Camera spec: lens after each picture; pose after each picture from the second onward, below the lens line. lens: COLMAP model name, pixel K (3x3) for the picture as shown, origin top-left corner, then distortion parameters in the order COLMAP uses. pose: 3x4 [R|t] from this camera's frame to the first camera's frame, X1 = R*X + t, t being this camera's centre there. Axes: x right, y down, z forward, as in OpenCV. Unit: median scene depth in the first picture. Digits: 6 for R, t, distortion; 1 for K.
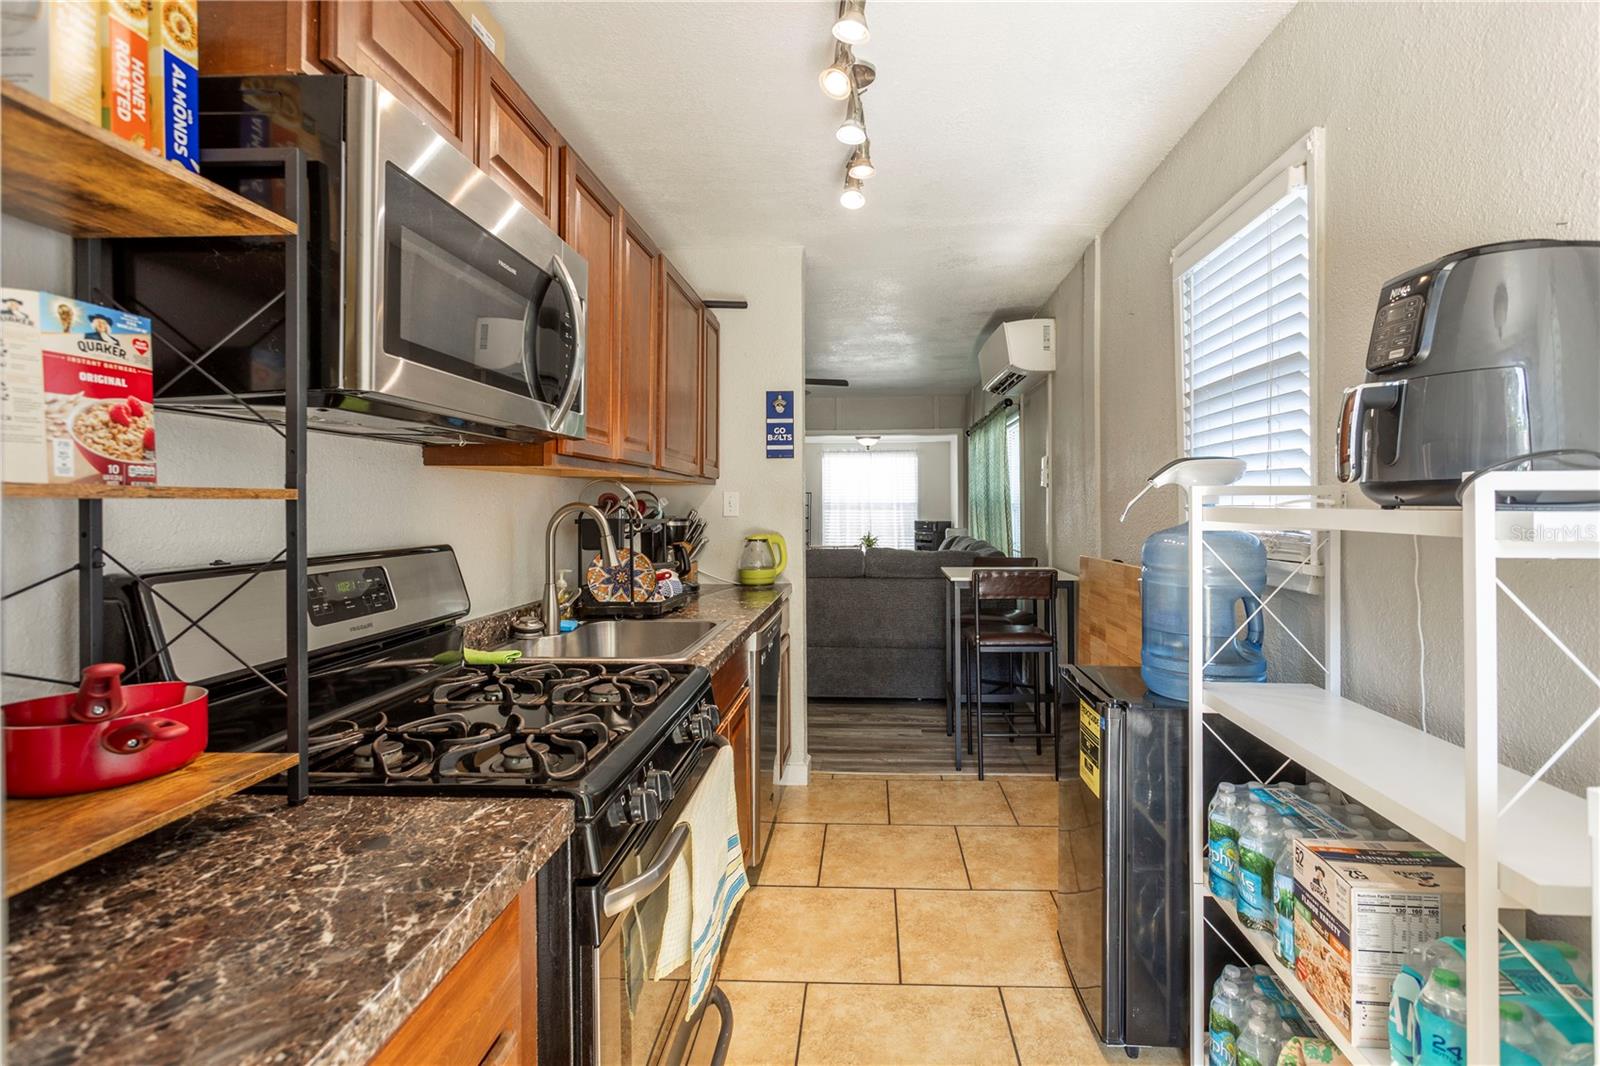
lens RADIAL K [[769.4, 0, 835.2], [0, 769.4, 527.0], [0, 0, 1]] dist [0.003682, 0.000304]
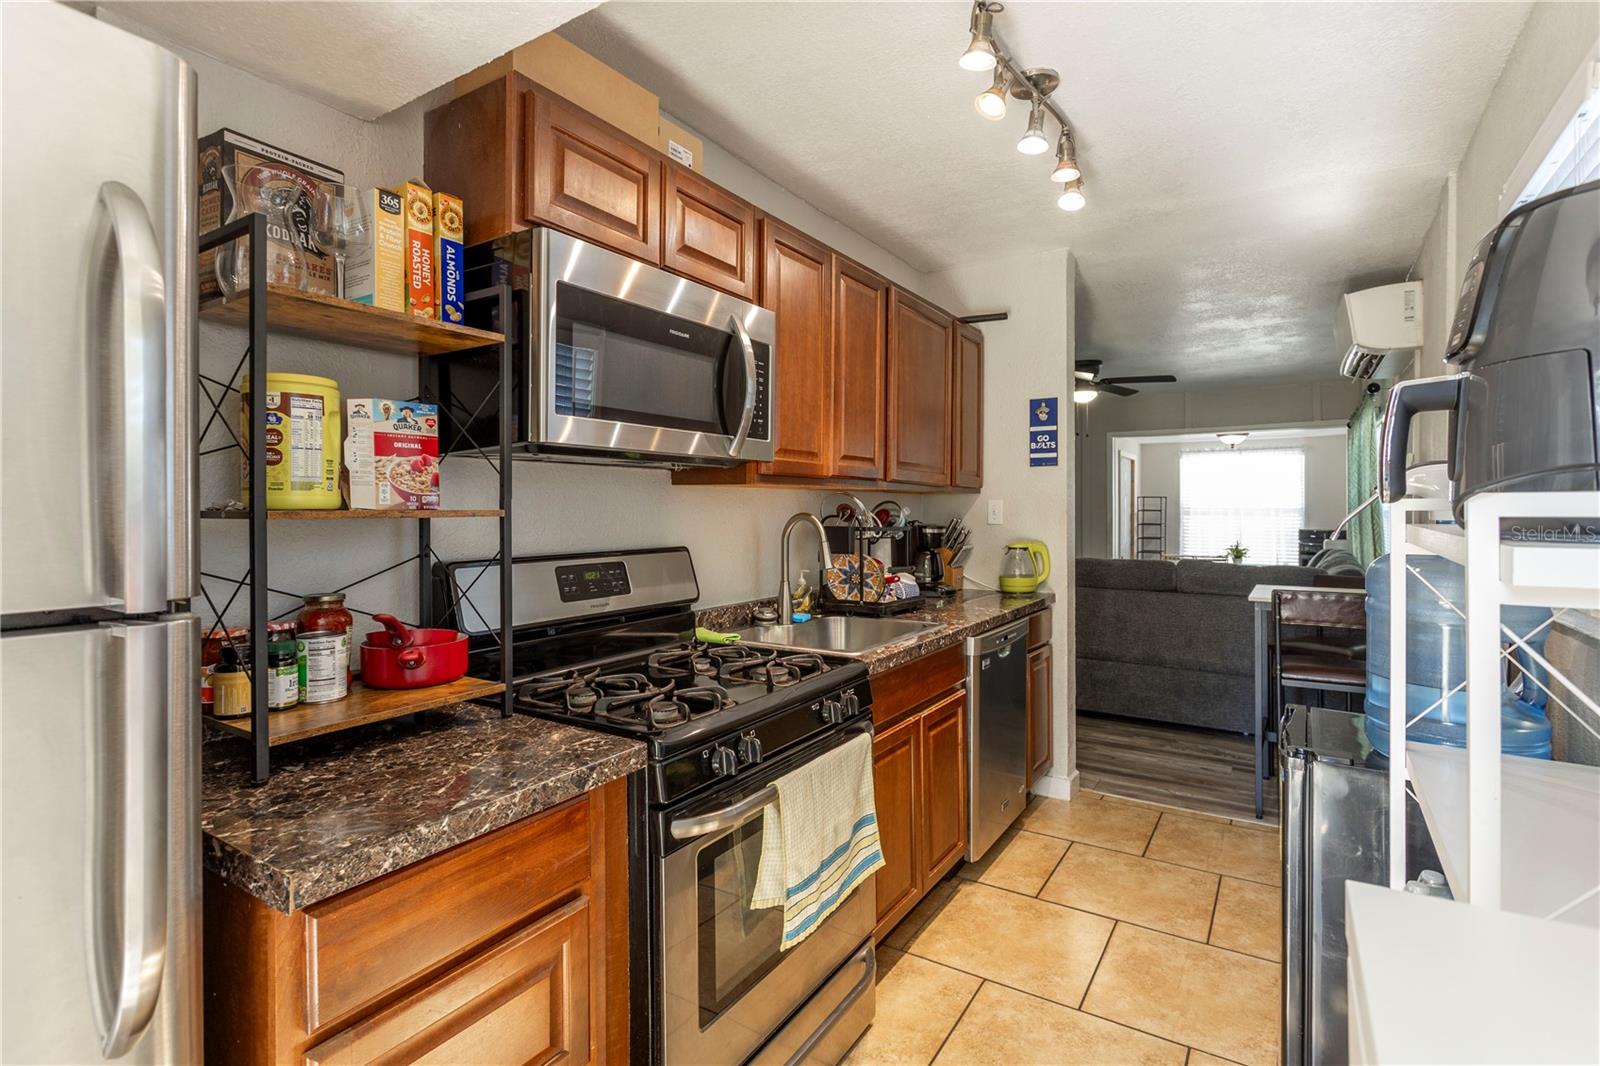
lens RADIAL K [[762.0, 0, 809.6], [0, 762.0, 536.8], [0, 0, 1]] dist [0.001306, 0.000702]
pose [[0.868368, 0.019580, -0.495534, 0.273654], [-0.015169, 0.999801, 0.012922, -0.011772], [0.495689, -0.003704, 0.868492, -0.002224]]
